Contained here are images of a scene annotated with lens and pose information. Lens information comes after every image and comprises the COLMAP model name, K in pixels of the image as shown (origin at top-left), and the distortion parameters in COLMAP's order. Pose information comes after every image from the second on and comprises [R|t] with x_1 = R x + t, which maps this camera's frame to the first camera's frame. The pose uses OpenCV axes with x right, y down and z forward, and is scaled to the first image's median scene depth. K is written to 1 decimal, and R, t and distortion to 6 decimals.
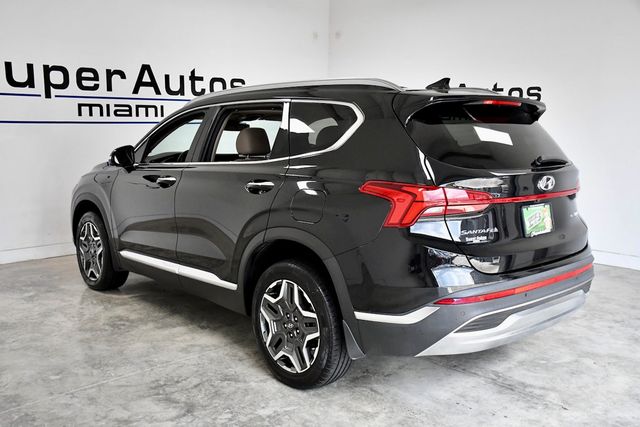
lens RADIAL K [[667.3, 0, 297.7], [0, 667.3, 216.7], [0, 0, 1]] dist [0.055581, 0.000000]
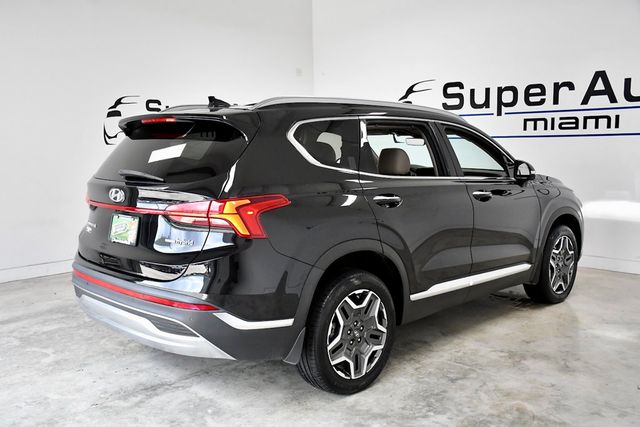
lens RADIAL K [[667.3, 0, 322.1], [0, 667.3, 217.1], [0, 0, 1]] dist [0.055581, 0.000000]
pose [[0.079335, 0.108907, -0.990881, 0.705756], [-0.125576, 0.987187, 0.098447, -0.078487], [0.988907, 0.116621, 0.091995, 0.596257]]
